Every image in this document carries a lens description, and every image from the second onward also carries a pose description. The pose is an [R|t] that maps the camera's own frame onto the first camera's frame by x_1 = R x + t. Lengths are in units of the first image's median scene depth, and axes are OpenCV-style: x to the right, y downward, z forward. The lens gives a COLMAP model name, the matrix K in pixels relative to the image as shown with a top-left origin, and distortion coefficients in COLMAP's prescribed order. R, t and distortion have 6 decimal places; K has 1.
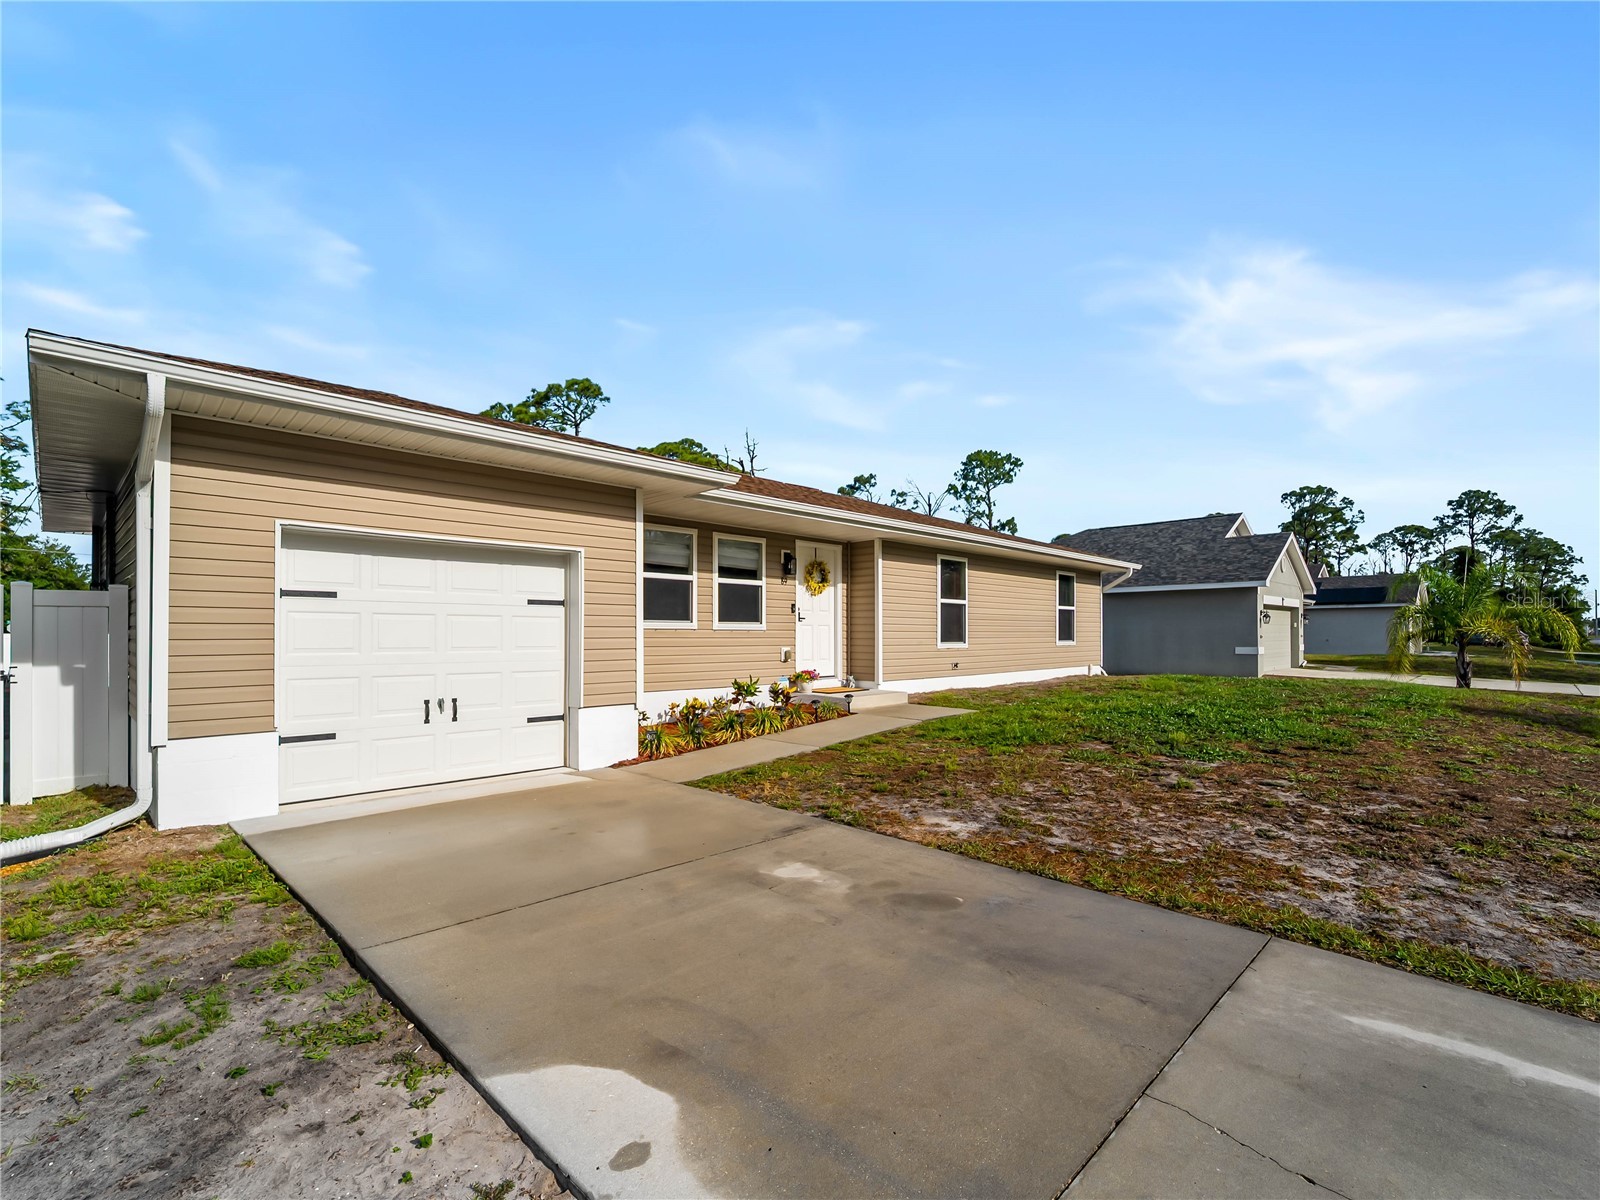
lens RADIAL K [[737.4, 0, 813.8], [0, 737.4, 629.2], [0, 0, 1]] dist [-0.000347, -0.001769]
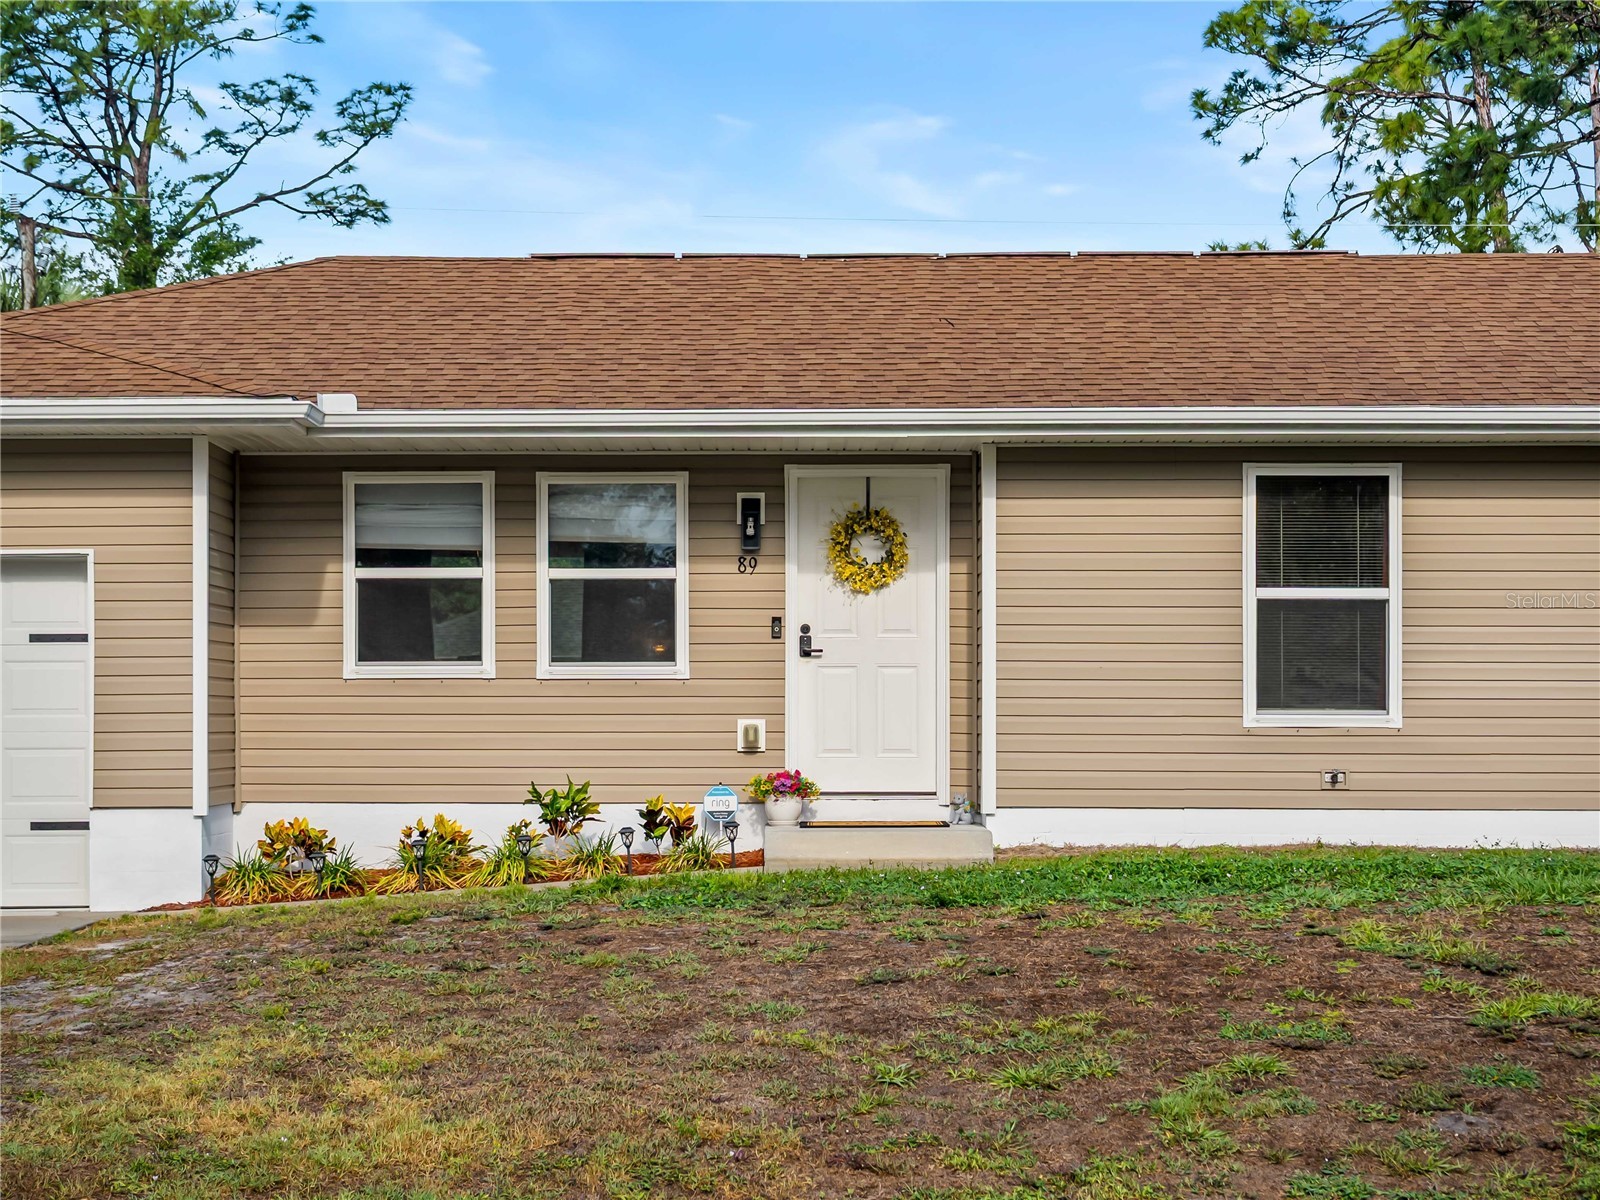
lens RADIAL K [[3724.9, 0, 715.9], [0, 3724.9, 651.8], [0, 0, 1]] dist [0.047067, 0.000000]
pose [[0.676208, -0.017724, -0.736498, 1.692067], [0.005923, 0.999809, -0.018622, 0.027945], [0.736687, 0.008230, 0.676184, -0.524233]]
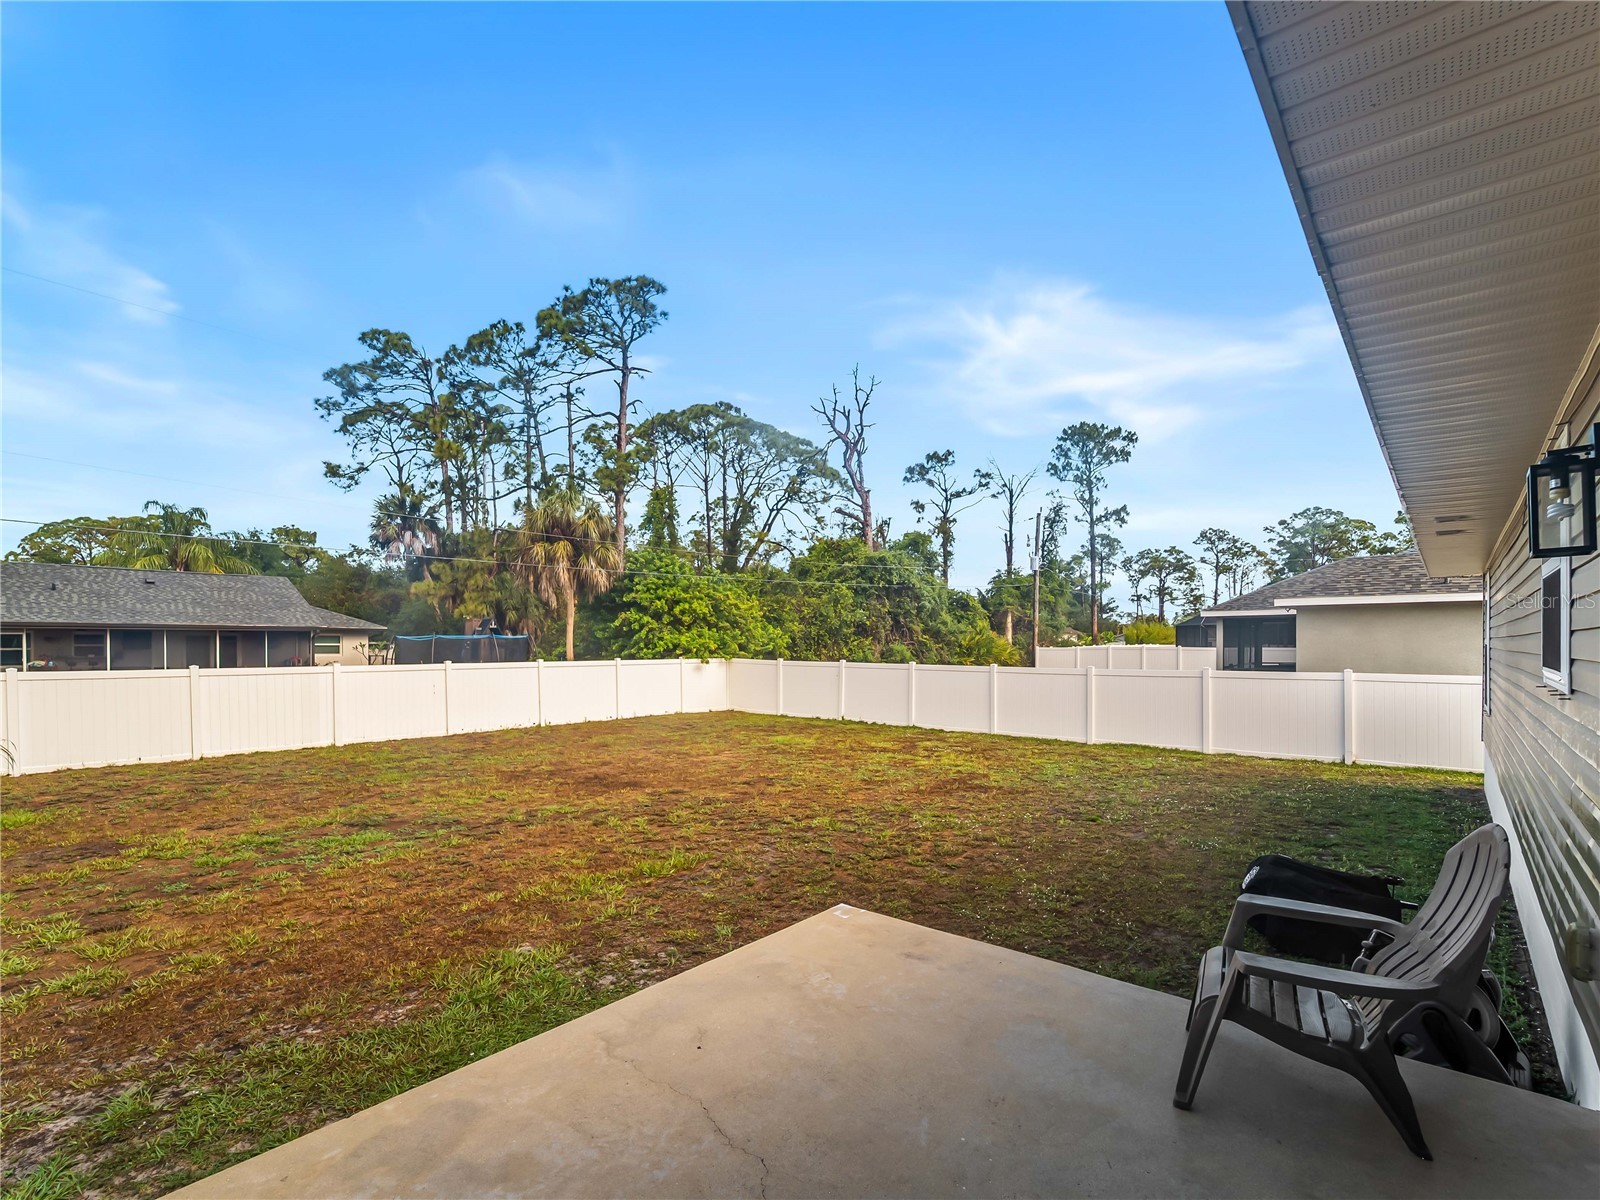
lens RADIAL K [[737.4, 0, 815.3], [0, 737.4, 658.5], [0, 0, 1]] dist [-0.000347, -0.001769]
pose [[0.998139, -0.001701, 0.060961, -0.847855], [-0.000016, 0.999603, 0.028159, -0.019065], [-0.060984, -0.028108, 0.997743, 1.323704]]
